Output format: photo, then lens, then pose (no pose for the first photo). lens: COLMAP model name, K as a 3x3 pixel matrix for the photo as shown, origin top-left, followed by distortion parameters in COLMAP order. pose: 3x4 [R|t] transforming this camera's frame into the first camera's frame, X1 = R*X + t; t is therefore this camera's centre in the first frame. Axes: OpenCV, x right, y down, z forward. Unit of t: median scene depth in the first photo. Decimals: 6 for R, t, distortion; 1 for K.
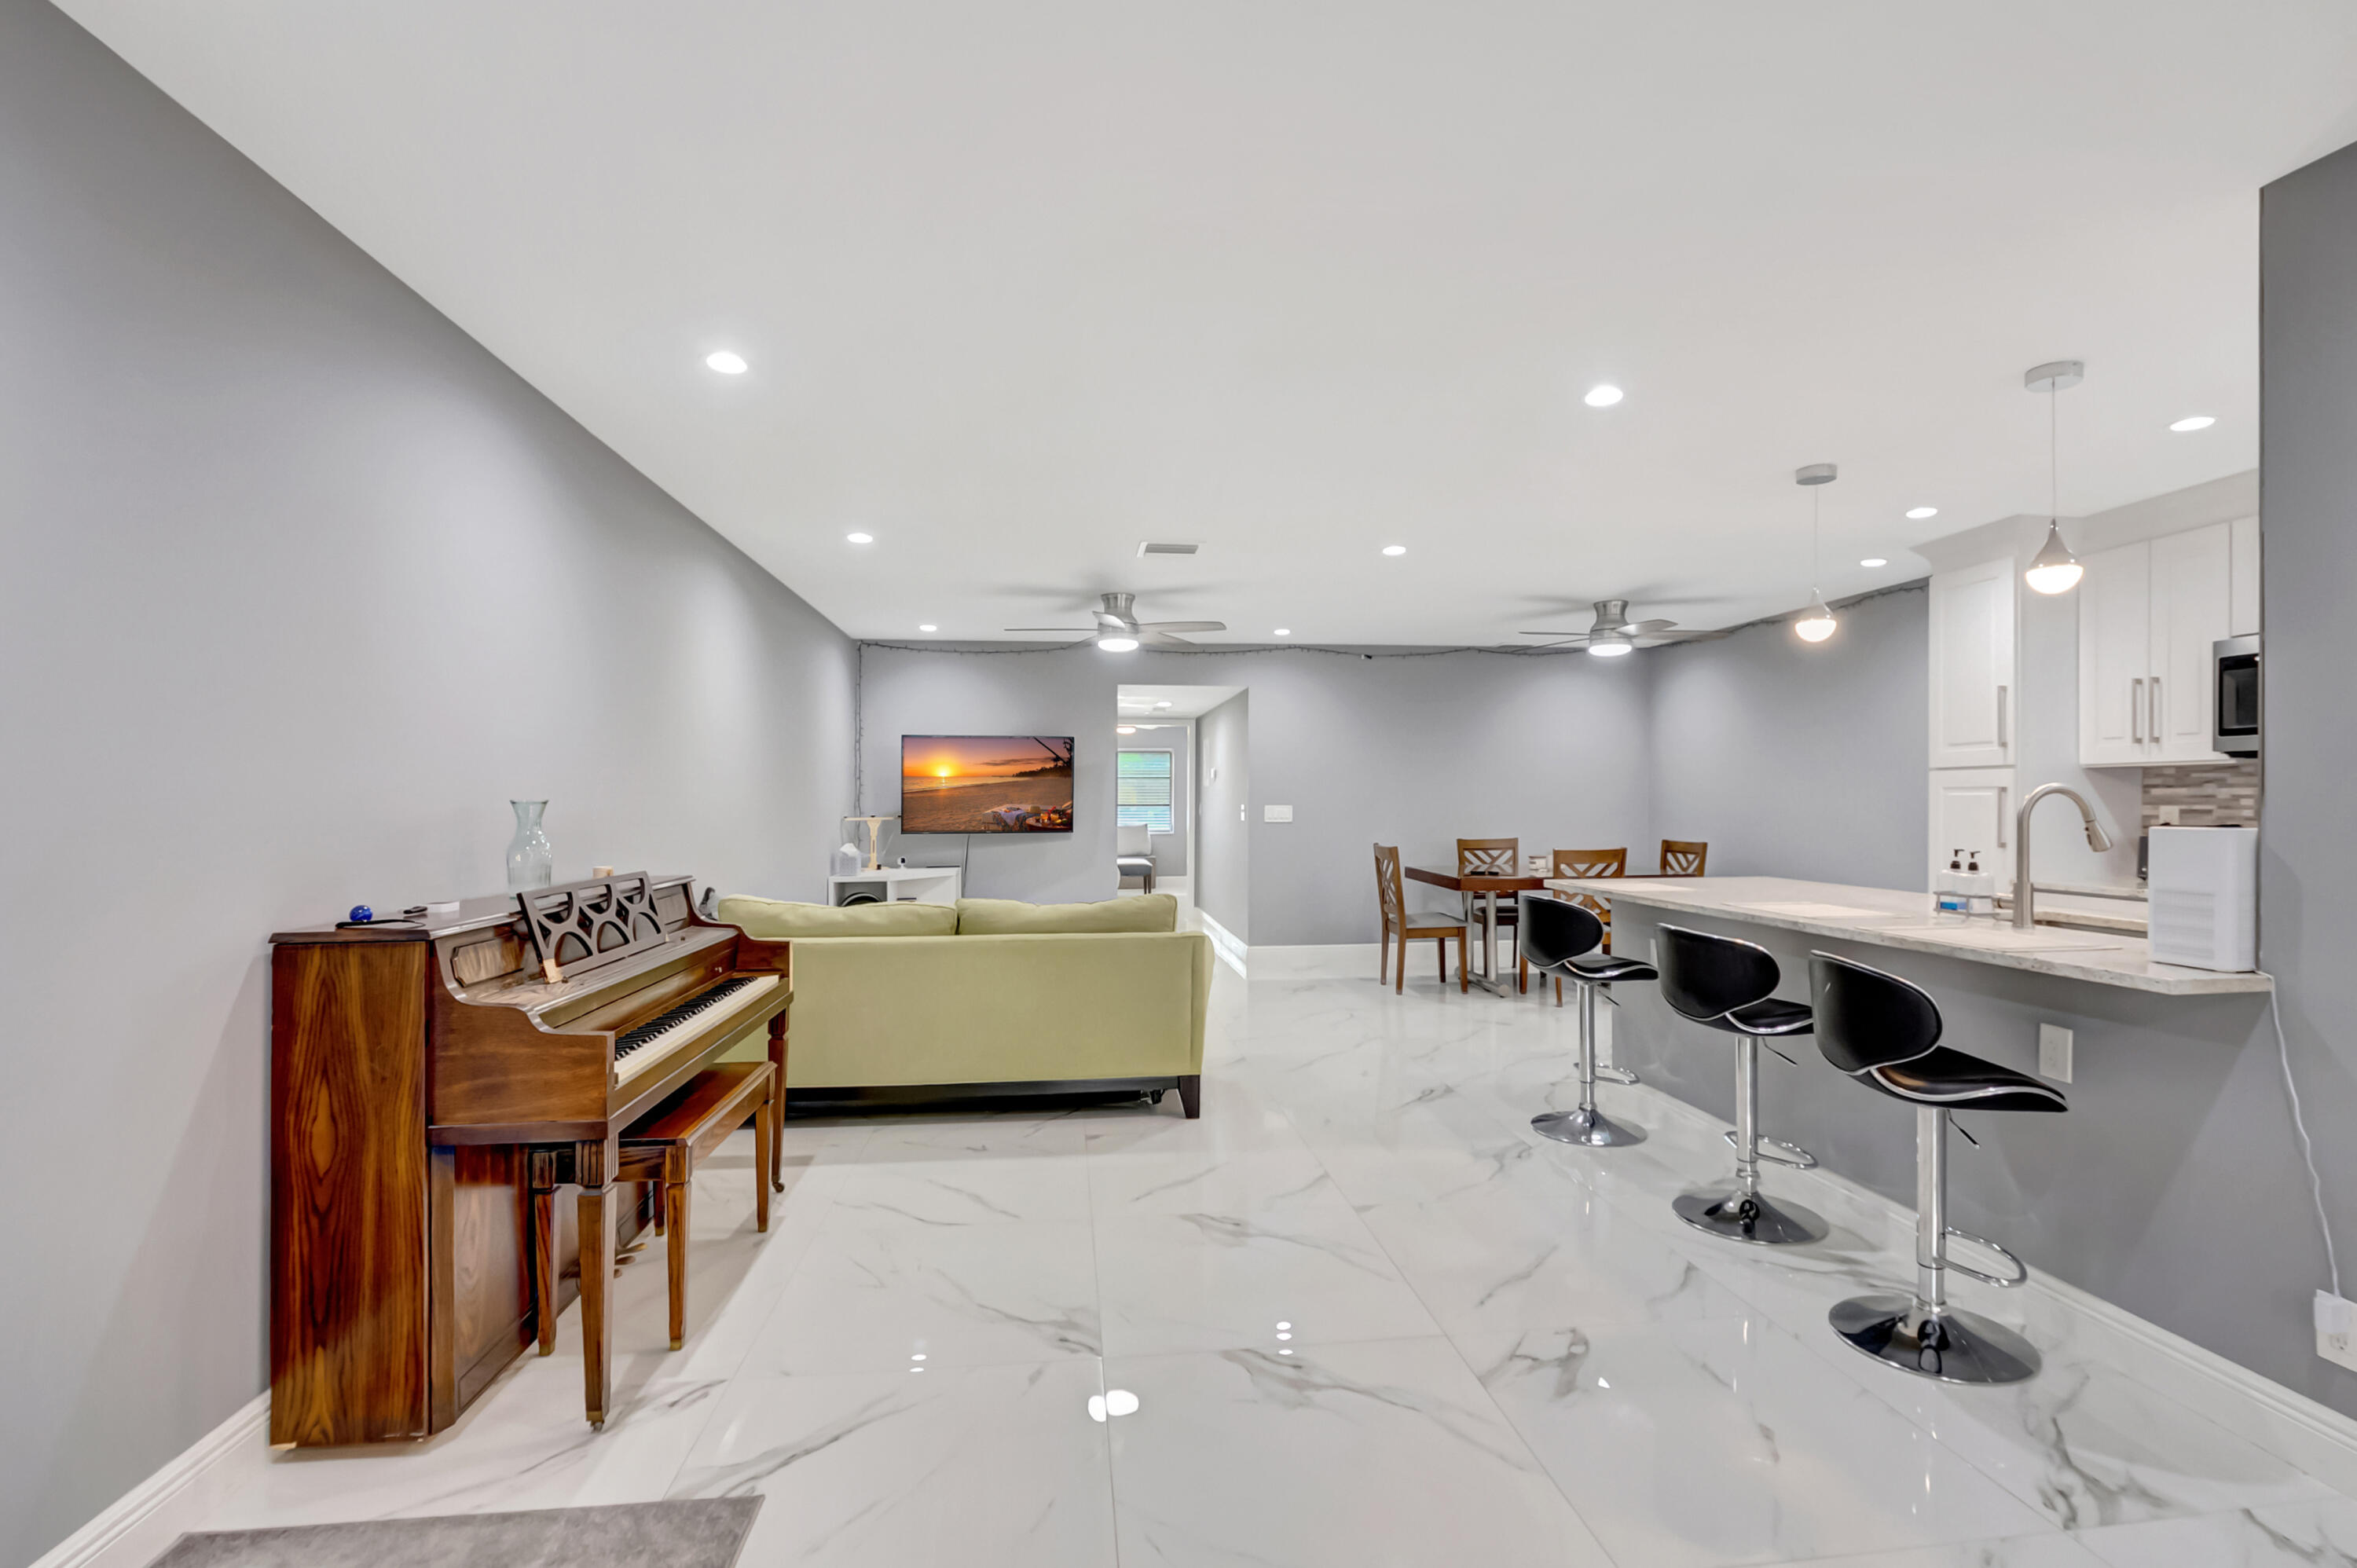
lens RADIAL K [[1063.1, 0, 1183.2], [0, 1063.1, 808.3], [0, 0, 1]] dist [0.004520, -0.010044]
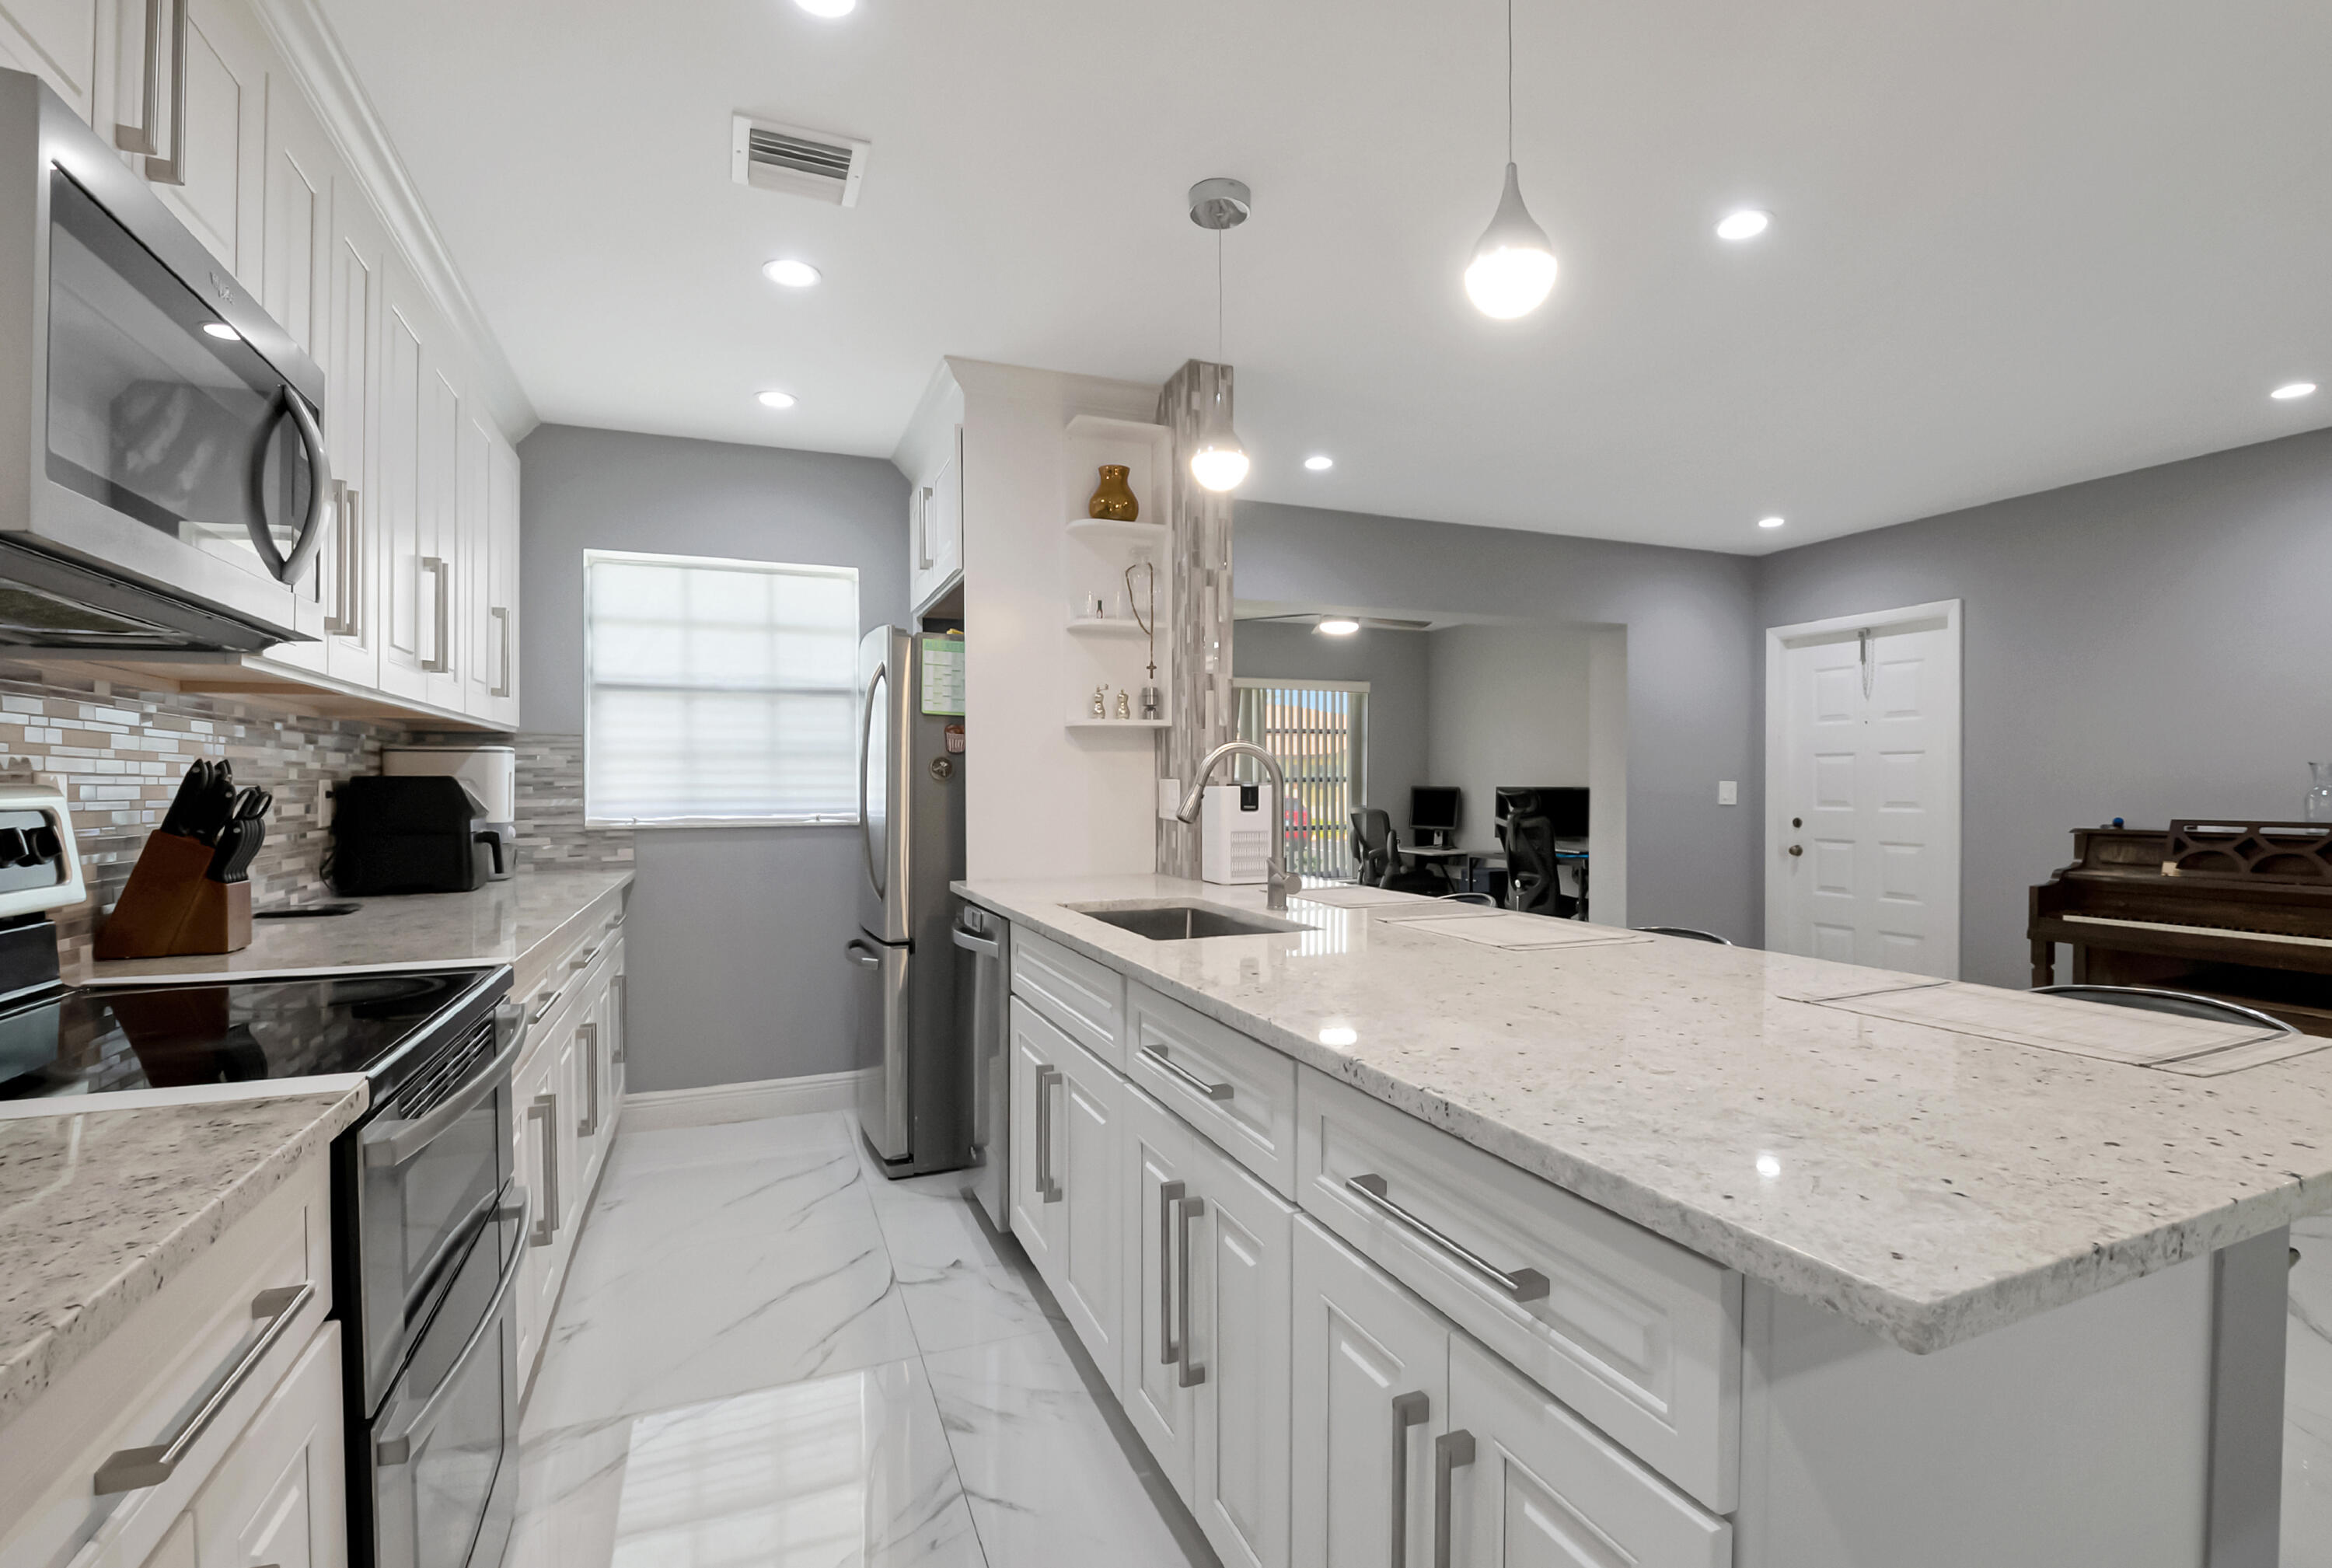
lens RADIAL K [[1066.4, 0, 1190.0], [0, 1066.4, 777.8], [0, 0, 1]] dist [-0.008317, -0.004598]
pose [[-0.961996, 0.004959, -0.273020, 0.470631], [0.005282, 0.999986, -0.000448, 0.002391], [0.273014, -0.001873, -0.962008, 0.785869]]
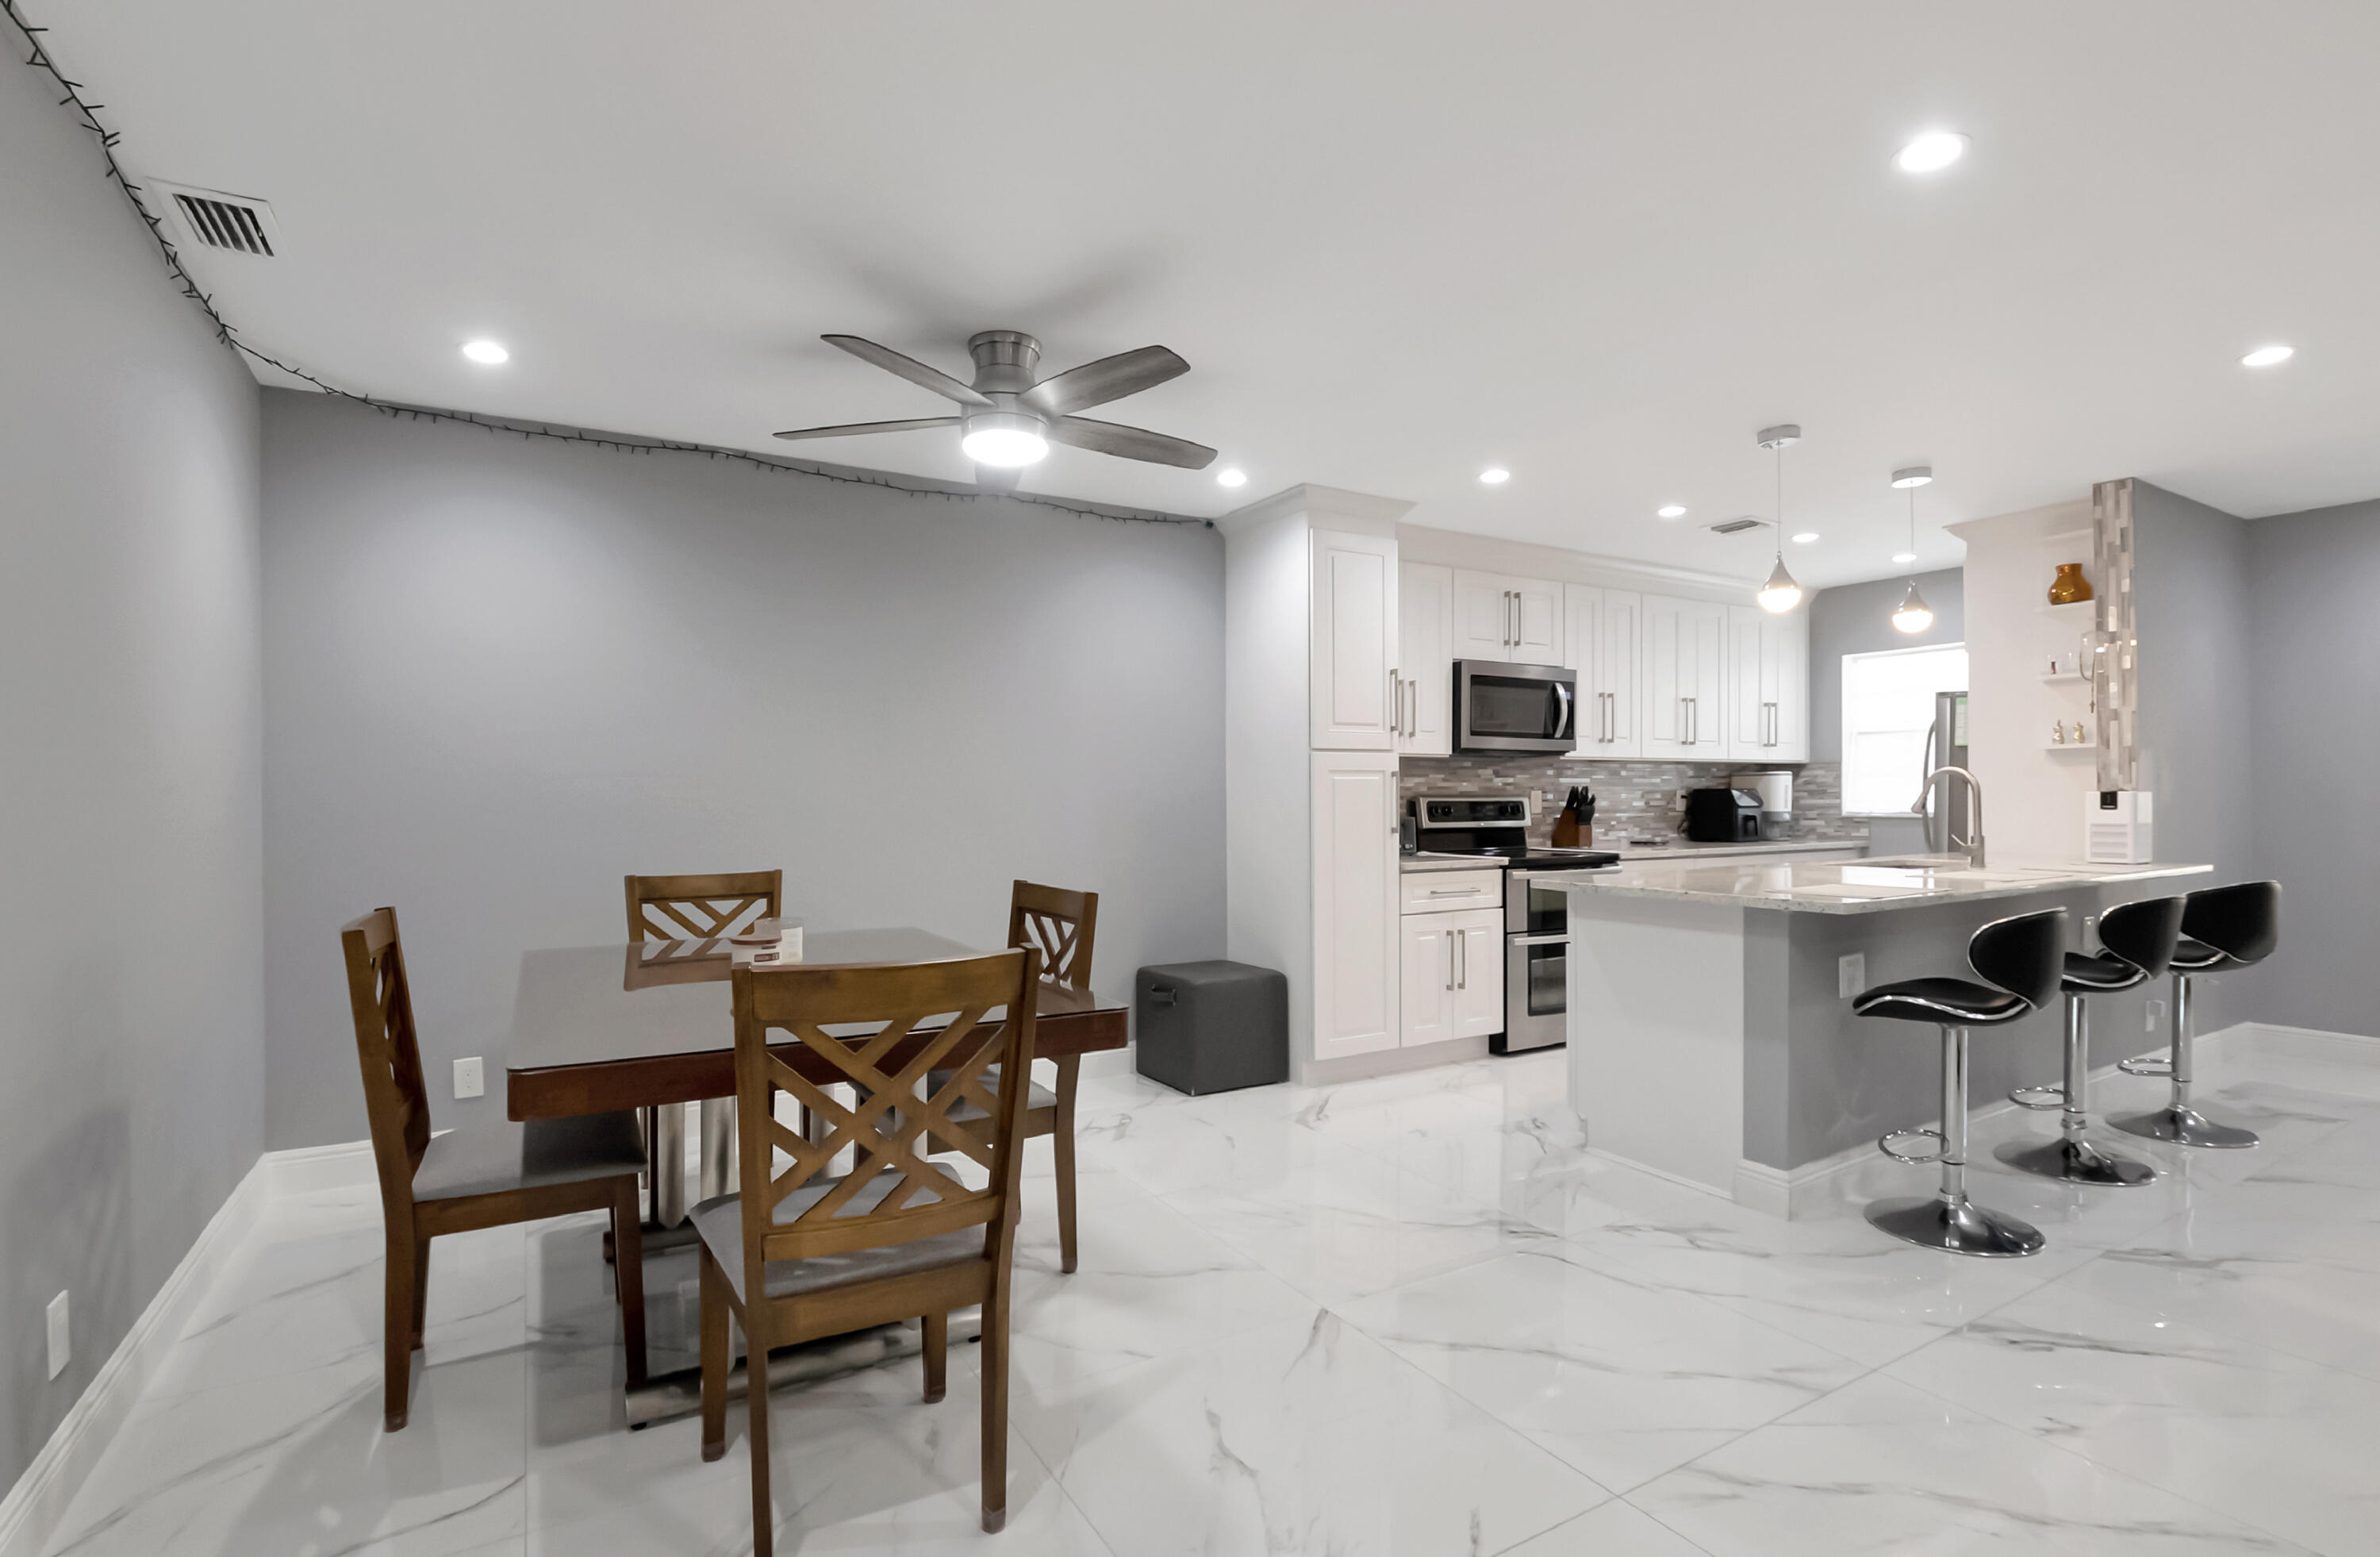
lens RADIAL K [[1075.4, 0, 1178.4], [0, 1075.4, 810.4], [0, 0, 1]] dist [-0.010589, -0.002950]
pose [[-0.394138, -0.004110, 0.919042, -0.050011], [0.015671, 0.999815, 0.011192, 0.001247], [-0.918918, 0.018814, -0.394001, 1.109608]]
